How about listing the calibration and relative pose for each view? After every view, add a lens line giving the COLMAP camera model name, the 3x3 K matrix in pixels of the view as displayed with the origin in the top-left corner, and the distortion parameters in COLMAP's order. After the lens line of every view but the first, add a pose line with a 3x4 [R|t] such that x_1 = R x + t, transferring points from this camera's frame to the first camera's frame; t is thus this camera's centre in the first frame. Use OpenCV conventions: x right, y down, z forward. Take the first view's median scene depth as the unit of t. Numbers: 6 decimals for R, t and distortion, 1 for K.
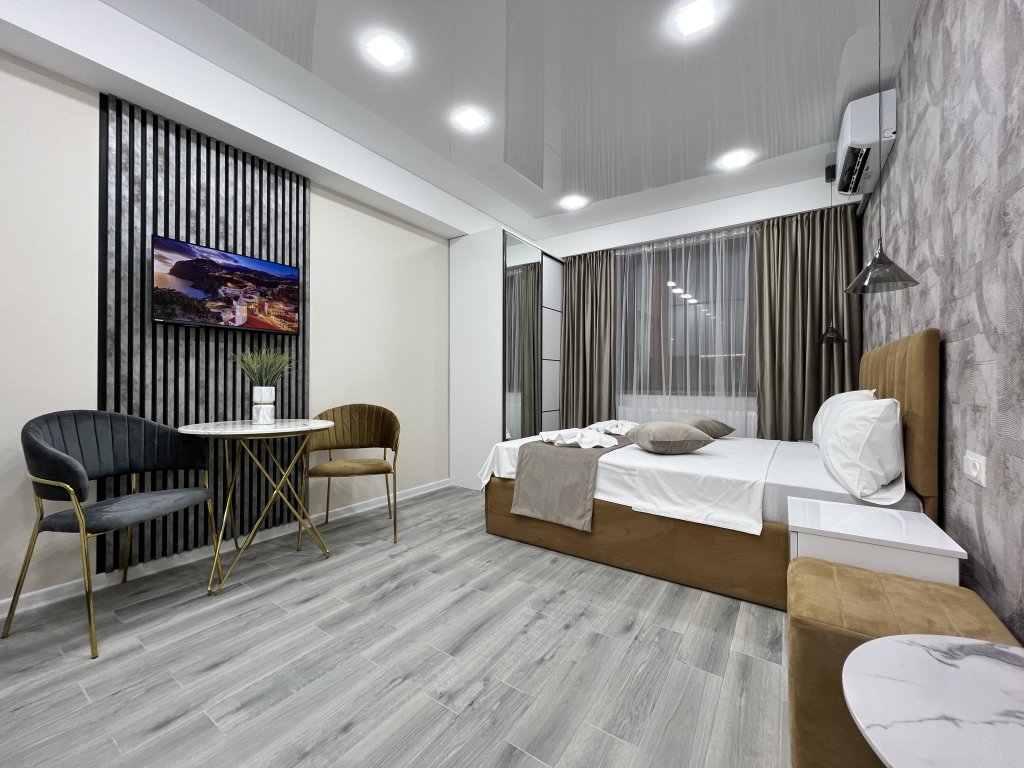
lens RADIAL K [[410.4, 0, 509.5], [0, 410.4, 381.1], [0, 0, 1]] dist [-0.003292, 0.000608]
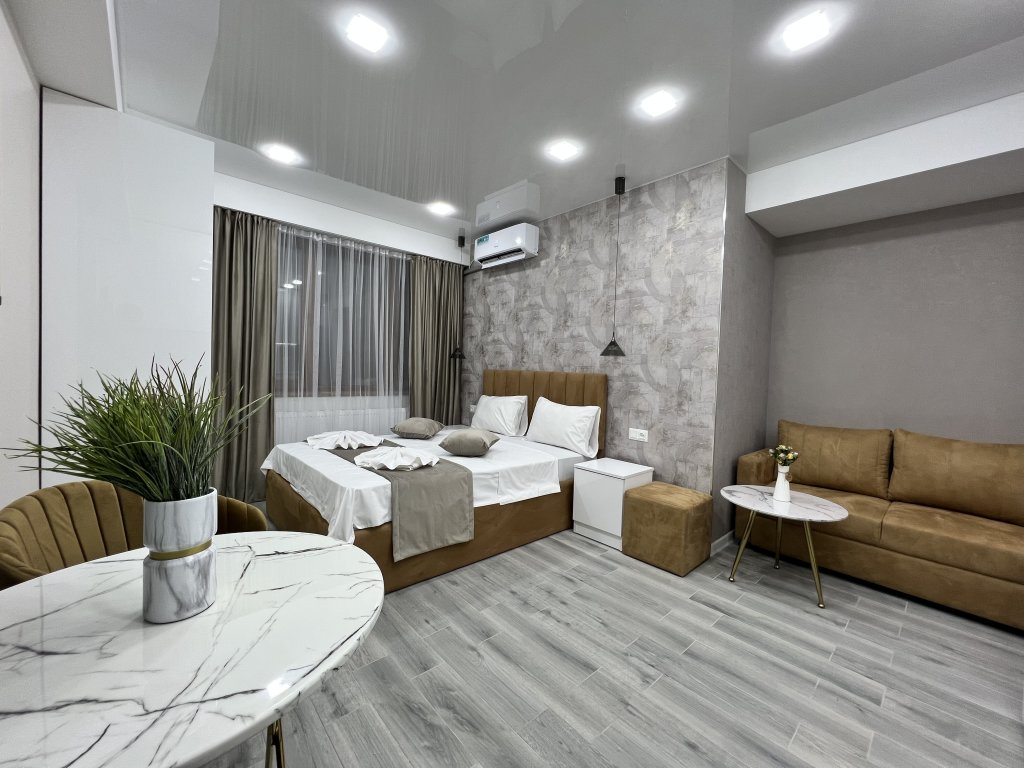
lens RADIAL K [[409.1, 0, 509.2], [0, 409.1, 381.0], [0, 0, 1]] dist [-0.001211, 0.000356]
pose [[0.237299, -0.021912, 0.971189, -0.848374], [-0.039845, 0.998685, 0.032268, -0.096607], [-0.970619, -0.046354, 0.236114, 0.674378]]
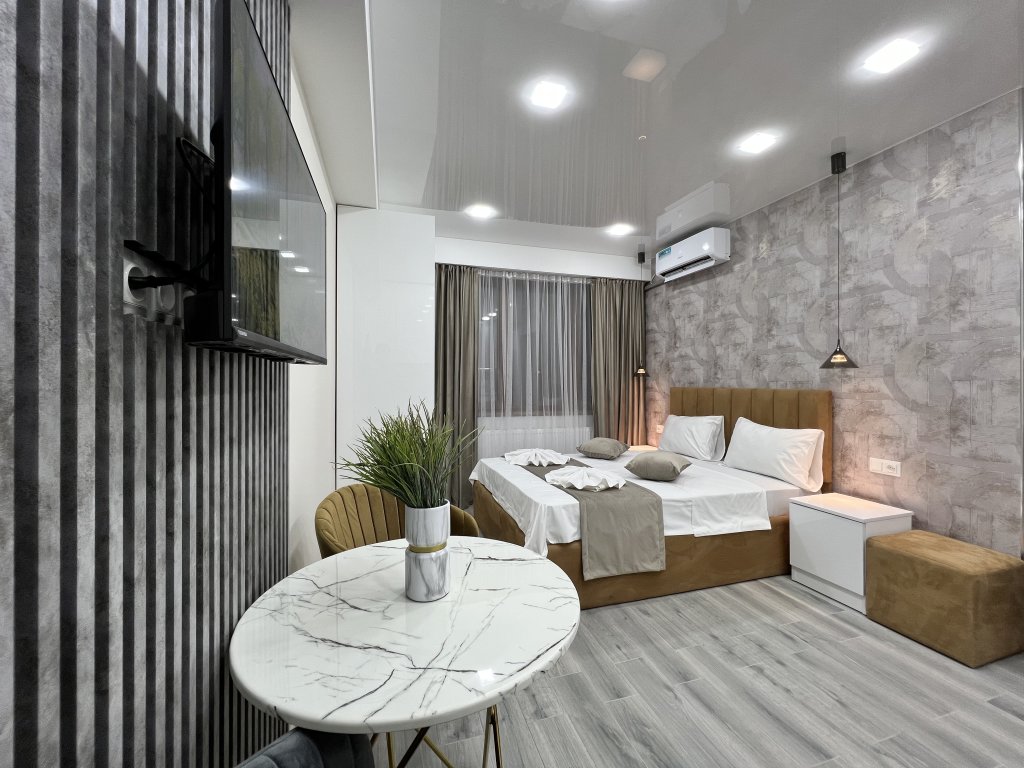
lens RADIAL K [[409.1, 0, 509.2], [0, 409.1, 381.0], [0, 0, 1]] dist [-0.001211, 0.000356]
pose [[0.626159, 0.000877, 0.779695, -0.875013], [-0.004026, 0.999990, 0.002108, -0.114093], [-0.779685, -0.004459, 0.626156, 0.667364]]
